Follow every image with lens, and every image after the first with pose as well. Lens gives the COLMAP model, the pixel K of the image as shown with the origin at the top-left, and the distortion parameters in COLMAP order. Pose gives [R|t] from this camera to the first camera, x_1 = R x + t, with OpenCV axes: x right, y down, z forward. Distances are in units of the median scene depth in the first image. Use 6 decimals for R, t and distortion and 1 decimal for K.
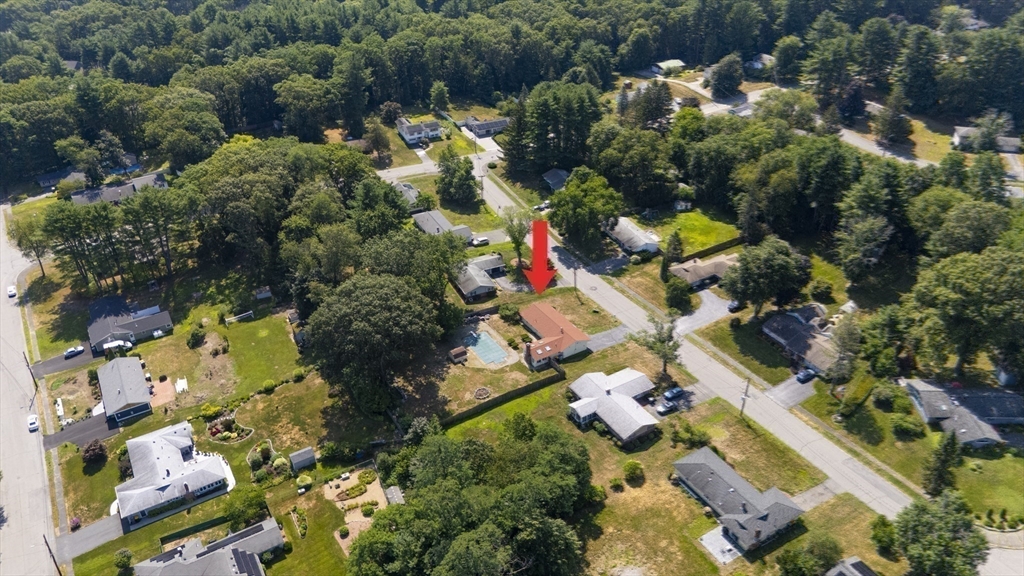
lens RADIAL K [[750.8, 0, 512.0], [0, 750.8, 288.0], [0, 0, 1]] dist [0.034386, -0.003178]
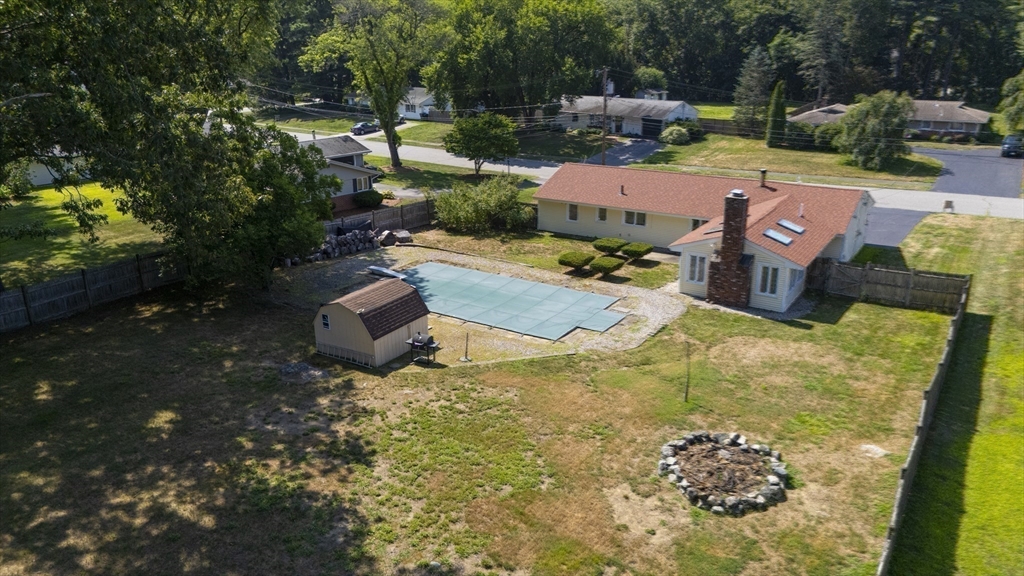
lens RADIAL K [[750.8, 0, 512.0], [0, 750.8, 288.0], [0, 0, 1]] dist [0.034386, -0.003178]
pose [[0.903790, -0.127905, 0.408417, -0.114520], [0.220112, 0.957328, -0.187281, 0.120522], [-0.367035, 0.259160, 0.893377, 0.845994]]
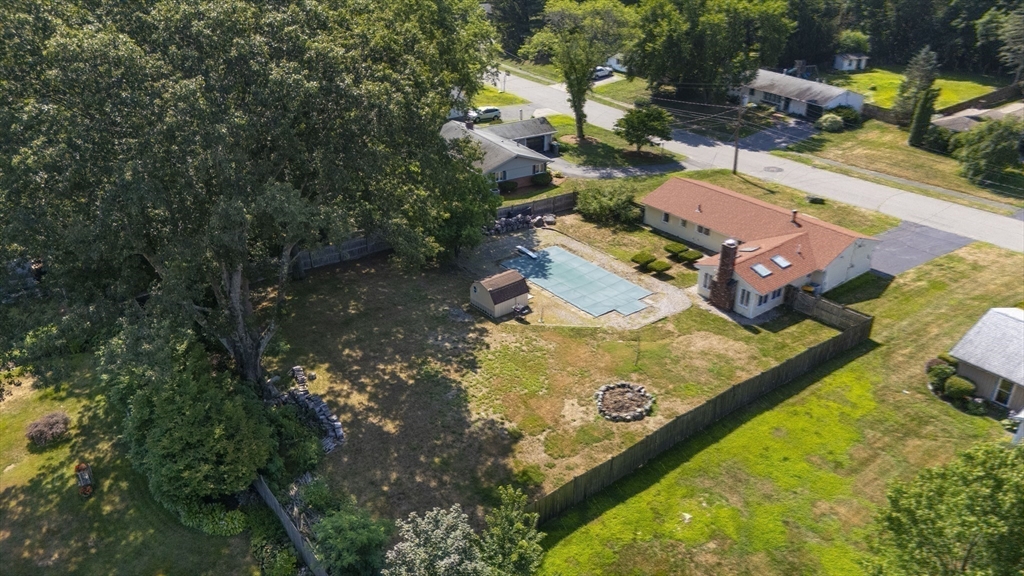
lens RADIAL K [[750.8, 0, 512.0], [0, 750.8, 288.0], [0, 0, 1]] dist [0.034386, -0.003178]
pose [[0.994103, -0.037192, 0.101860, -0.101811], [0.045410, 0.995792, -0.079596, 0.113017], [-0.098471, 0.083752, 0.991609, 0.692395]]
